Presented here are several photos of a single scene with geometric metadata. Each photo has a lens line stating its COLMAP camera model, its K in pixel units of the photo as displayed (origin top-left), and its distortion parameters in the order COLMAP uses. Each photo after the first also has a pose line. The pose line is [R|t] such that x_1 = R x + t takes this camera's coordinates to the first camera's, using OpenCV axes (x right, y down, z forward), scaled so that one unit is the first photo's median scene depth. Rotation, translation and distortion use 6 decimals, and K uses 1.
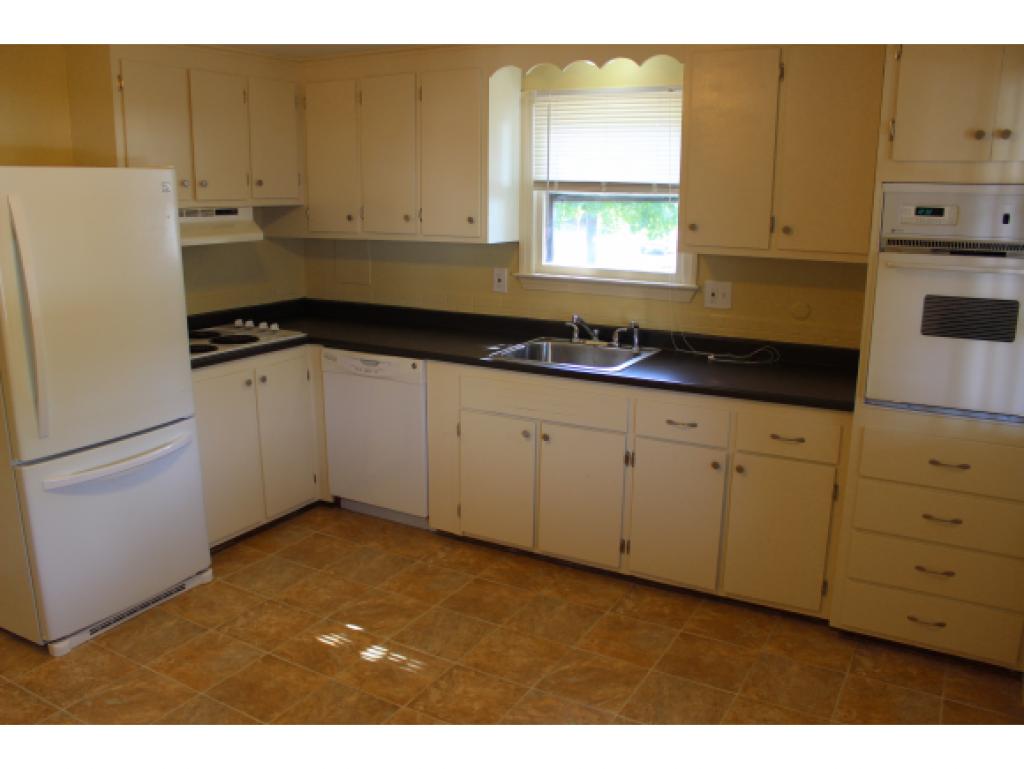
lens RADIAL K [[838.3, 0, 512.0], [0, 838.3, 384.5], [0, 0, 1]] dist [-0.143699, 0.103805]
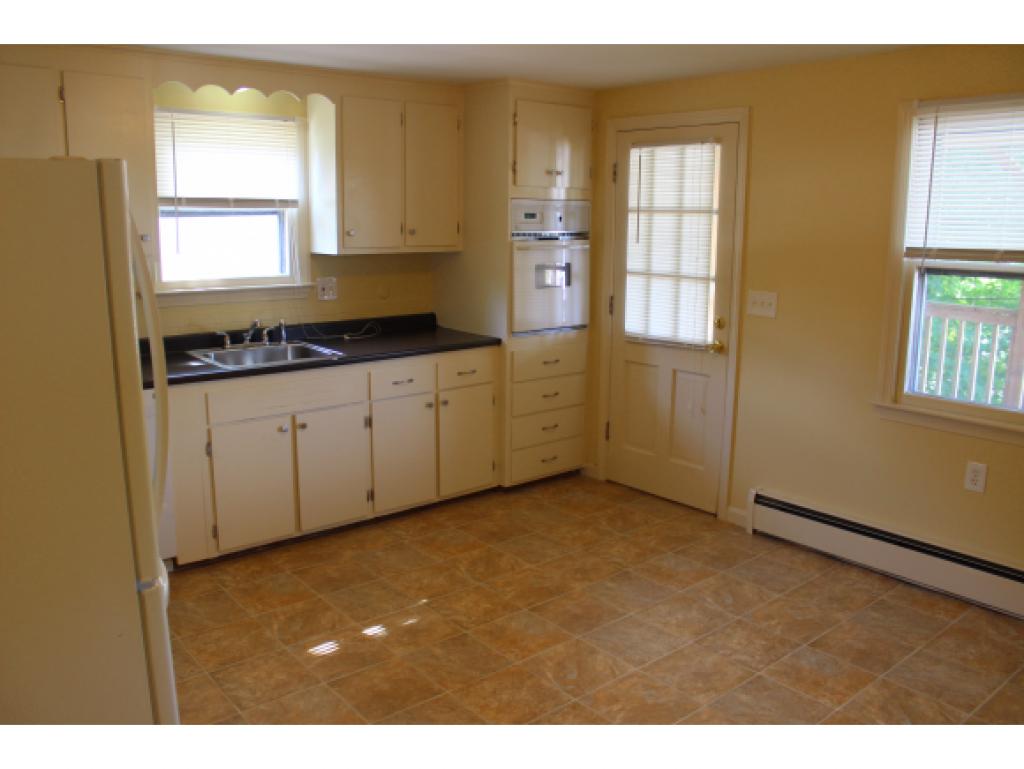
lens RADIAL K [[830.7, 0, 513.7], [0, 830.7, 351.4], [0, 0, 1]] dist [-0.090126, 0.007940]
pose [[0.363574, -0.164503, 0.916926, -0.919597], [0.203332, 0.974566, 0.094220, -0.087143], [-0.909104, 0.152184, 0.387776, 0.324810]]
